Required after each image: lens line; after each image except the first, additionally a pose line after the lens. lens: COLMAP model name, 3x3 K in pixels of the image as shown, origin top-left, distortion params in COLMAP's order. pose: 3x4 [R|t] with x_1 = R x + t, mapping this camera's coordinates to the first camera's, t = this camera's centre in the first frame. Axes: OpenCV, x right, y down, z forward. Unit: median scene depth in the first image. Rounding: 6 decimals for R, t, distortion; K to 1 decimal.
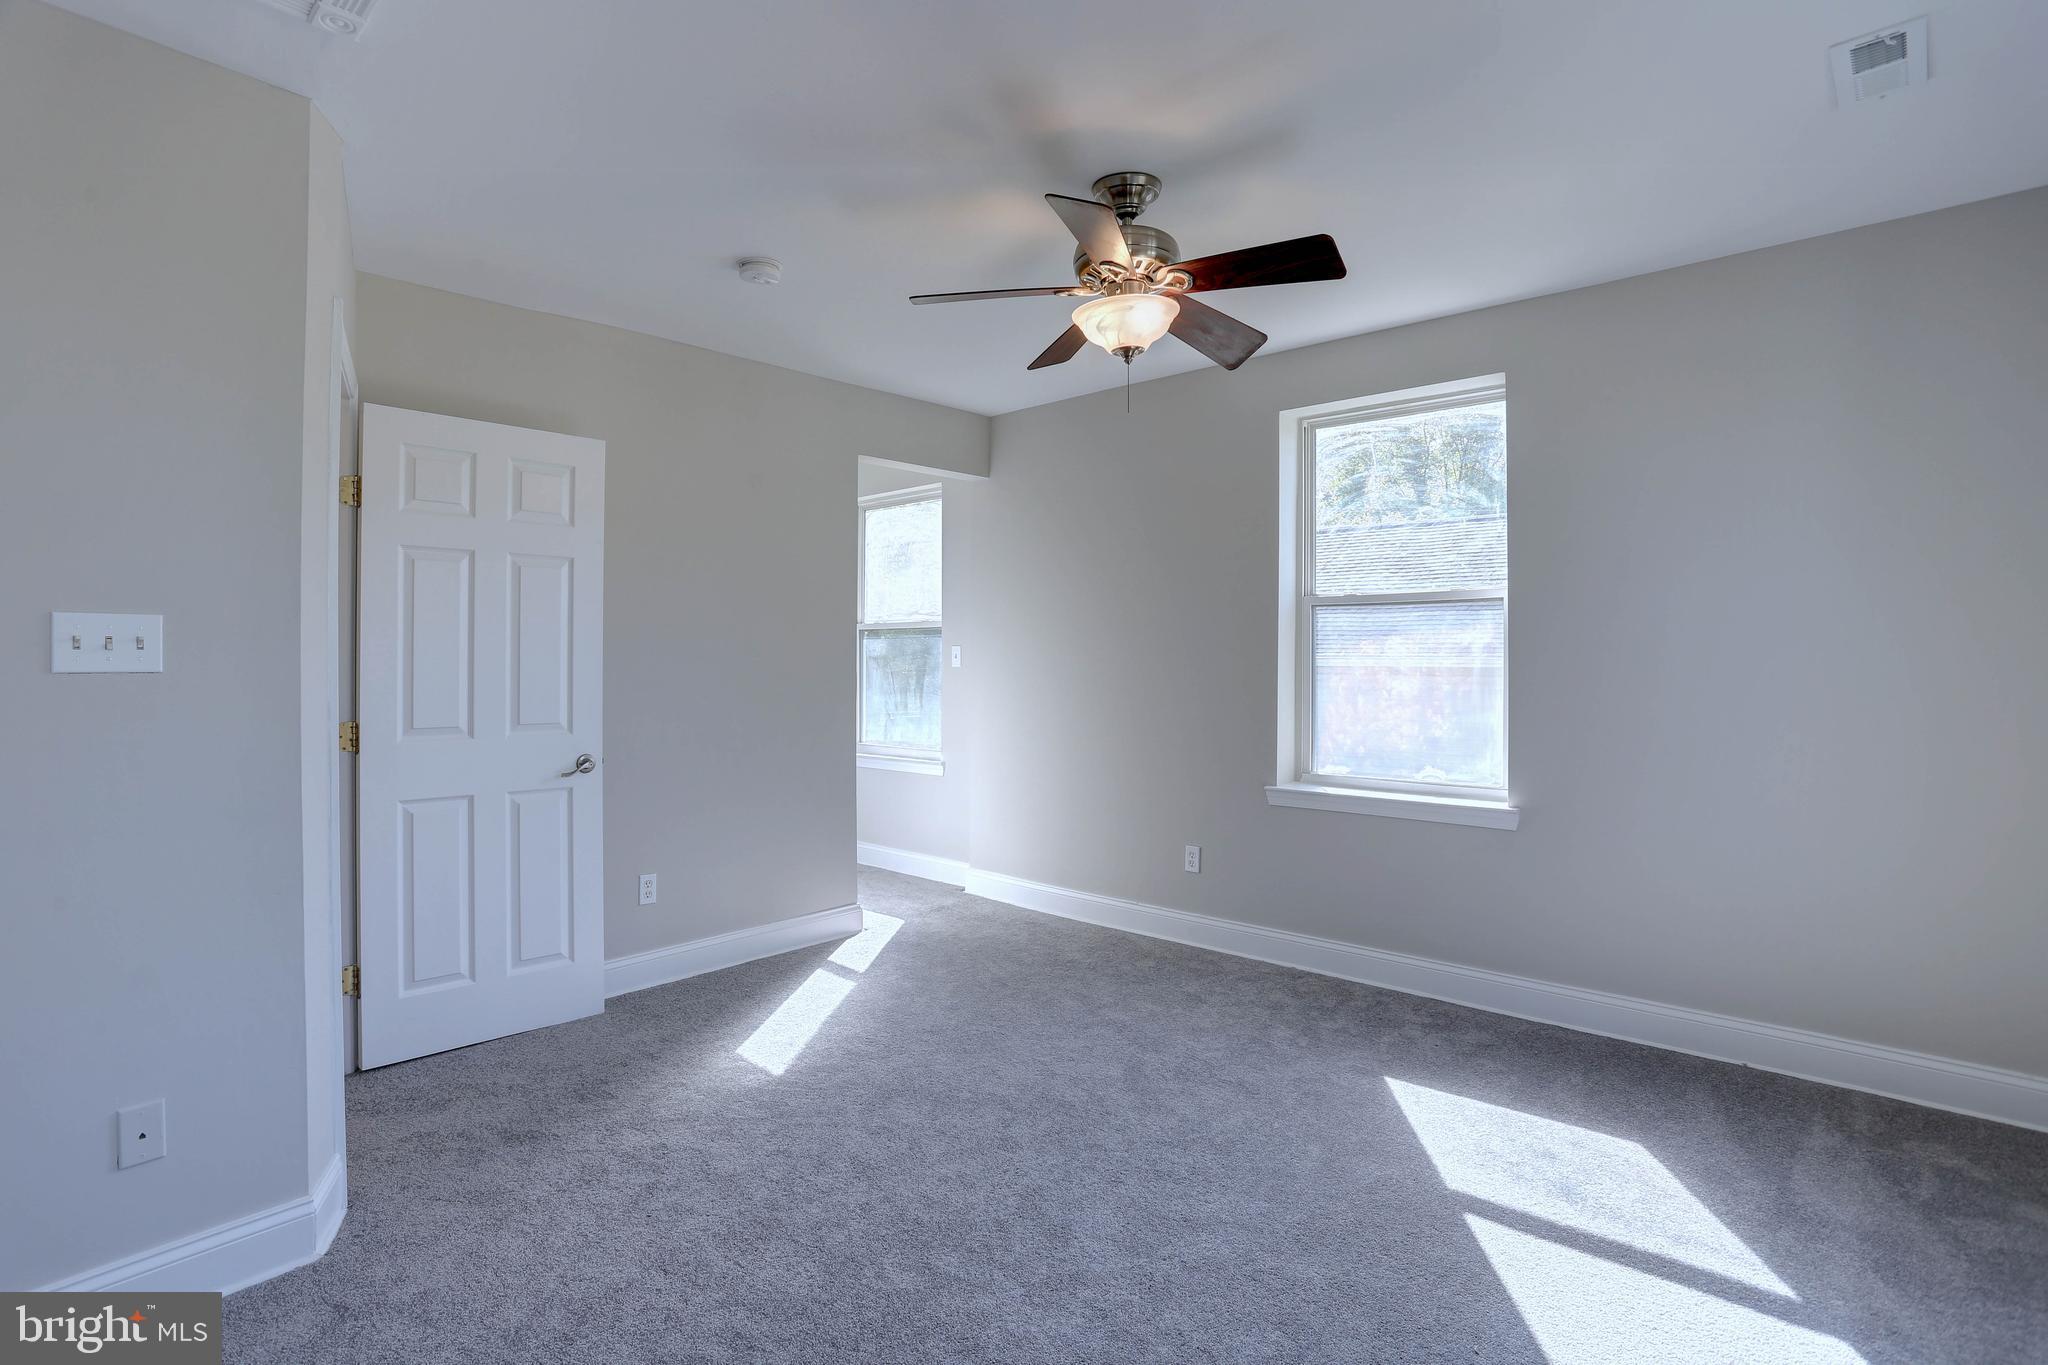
lens RADIAL K [[1012.6, 0, 992.4], [0, 1012.6, 646.6], [0, 0, 1]] dist [-0.061506, 0.022053]
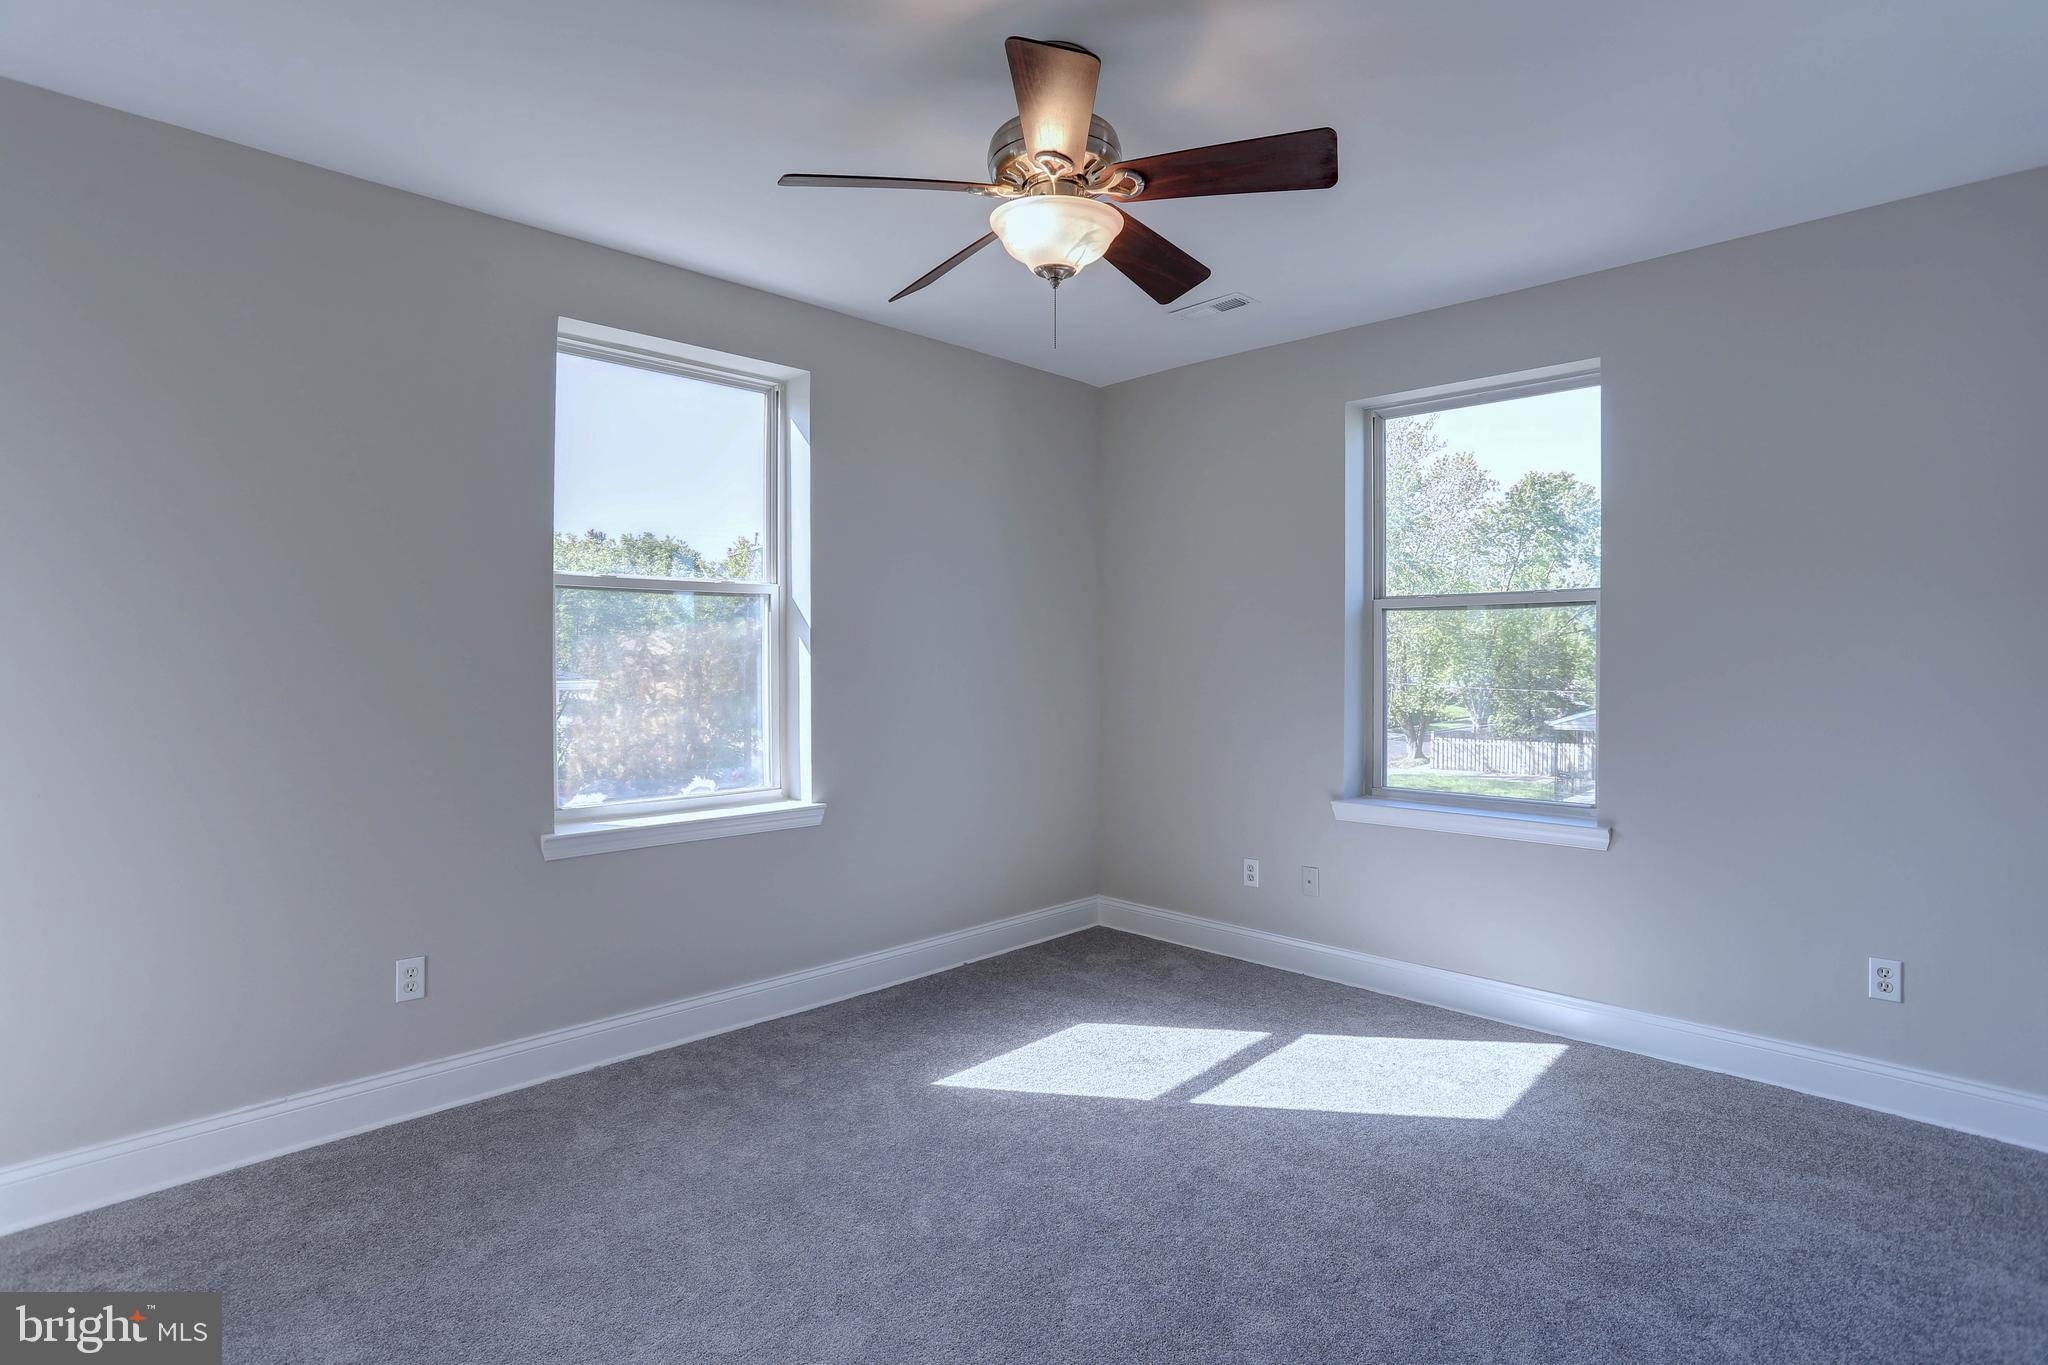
lens RADIAL K [[1012.6, 0, 1026.1], [0, 1012.6, 675.3], [0, 0, 1]] dist [-0.061506, 0.022053]
pose [[0.024995, -0.015429, 0.999569, -0.497414], [-0.005667, 0.999863, 0.015575, 0.014917], [-0.999672, -0.006053, 0.024904, 0.761622]]
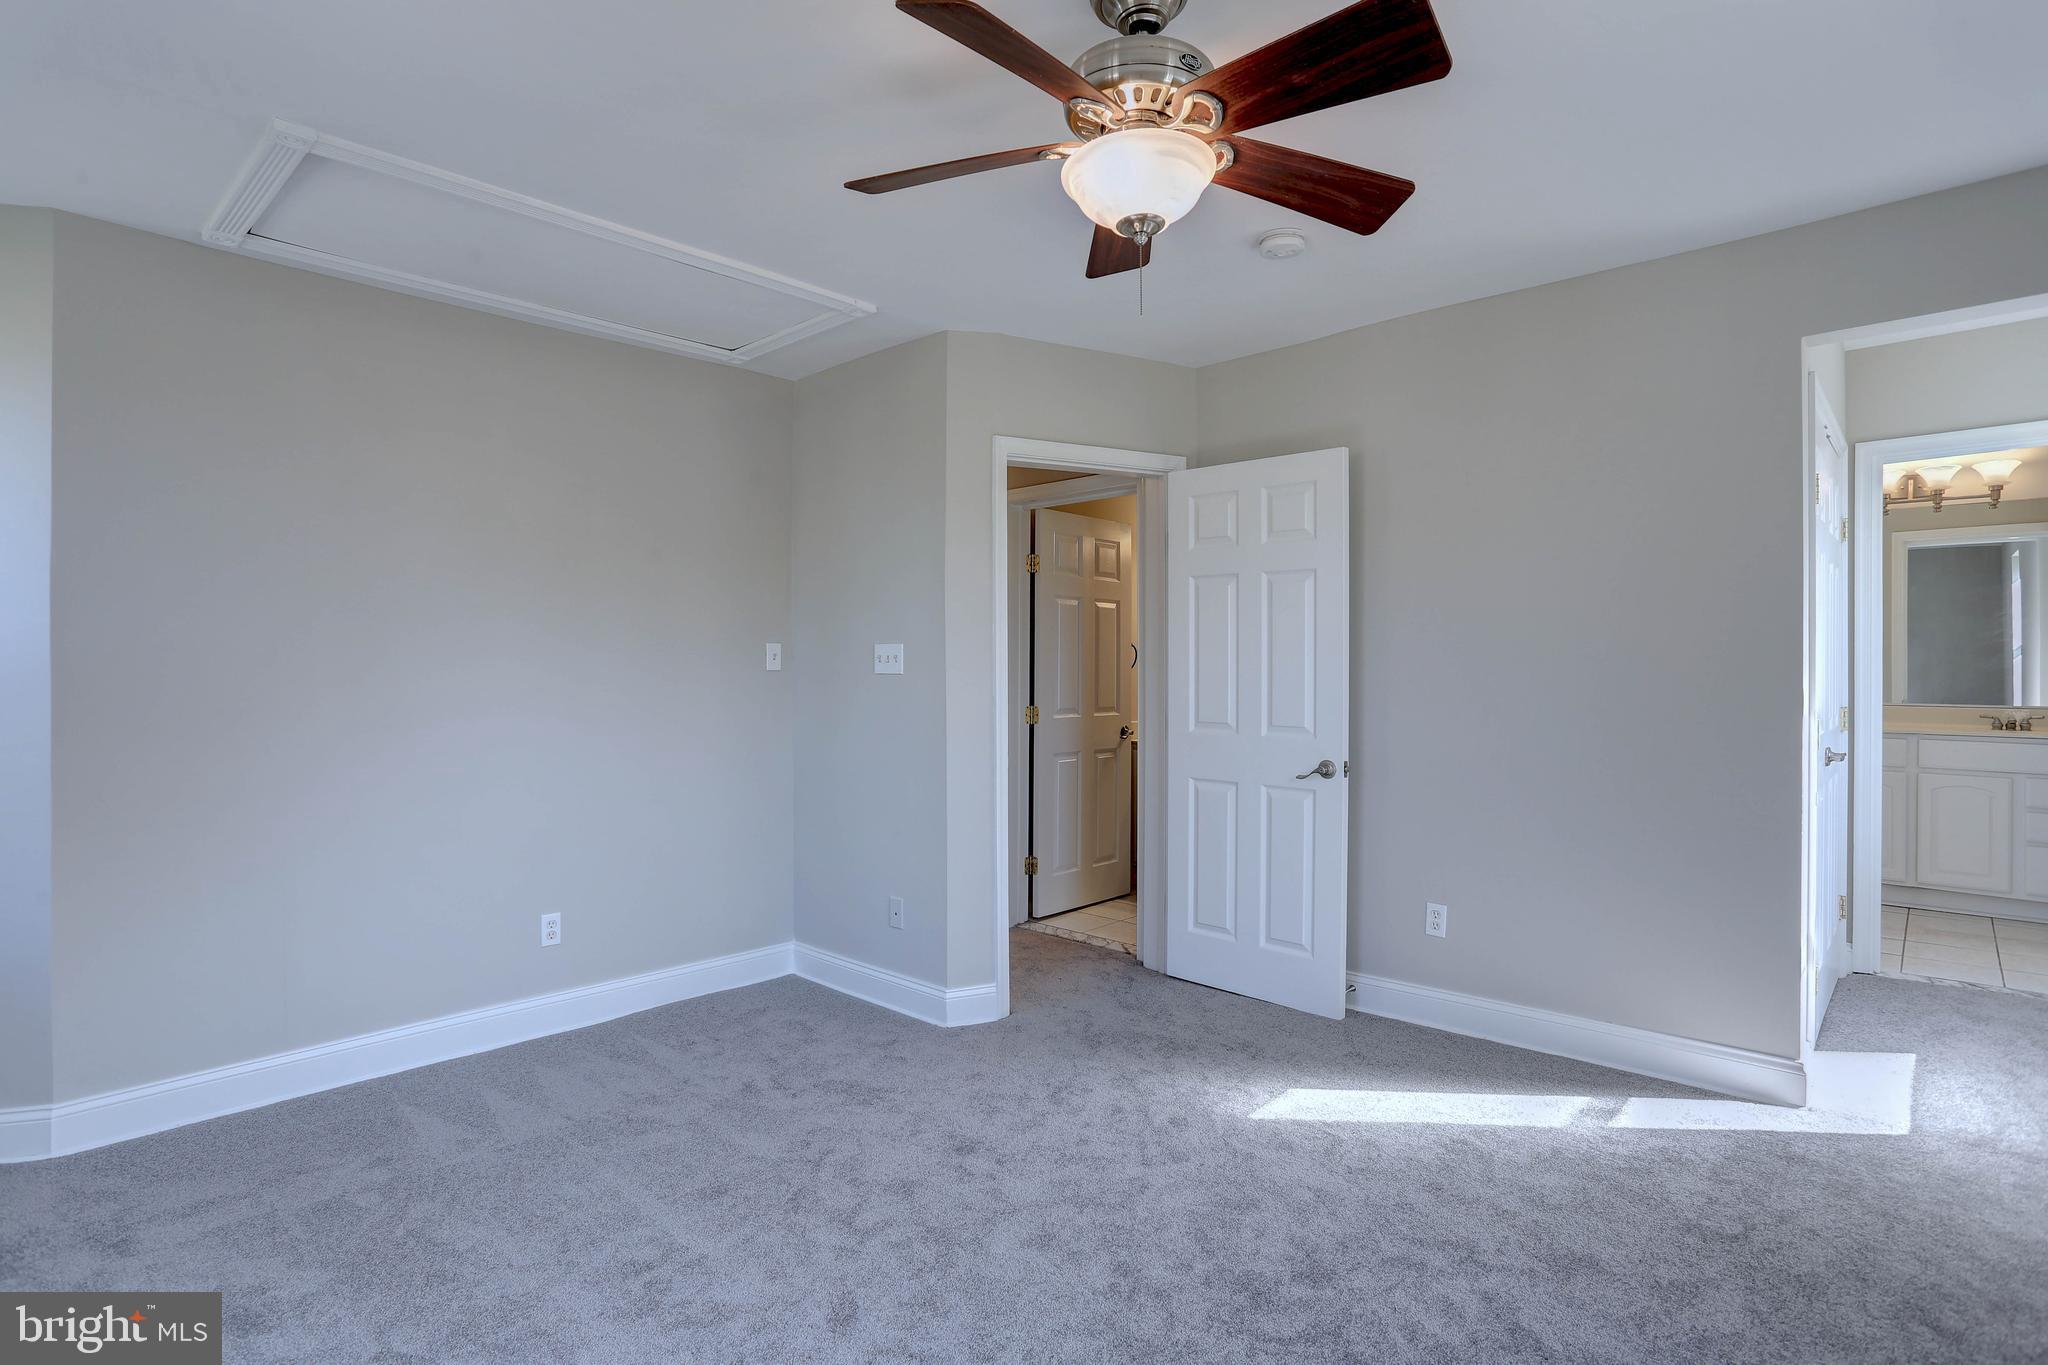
lens RADIAL K [[1012.6, 0, 1022.2], [0, 1012.6, 663.4], [0, 0, 1]] dist [-0.061506, 0.022053]
pose [[0.001946, 0.004725, -0.999987, 0.617902], [0.013400, 0.999899, 0.004751, -0.000345], [0.999908, -0.013409, 0.001883, 0.690850]]
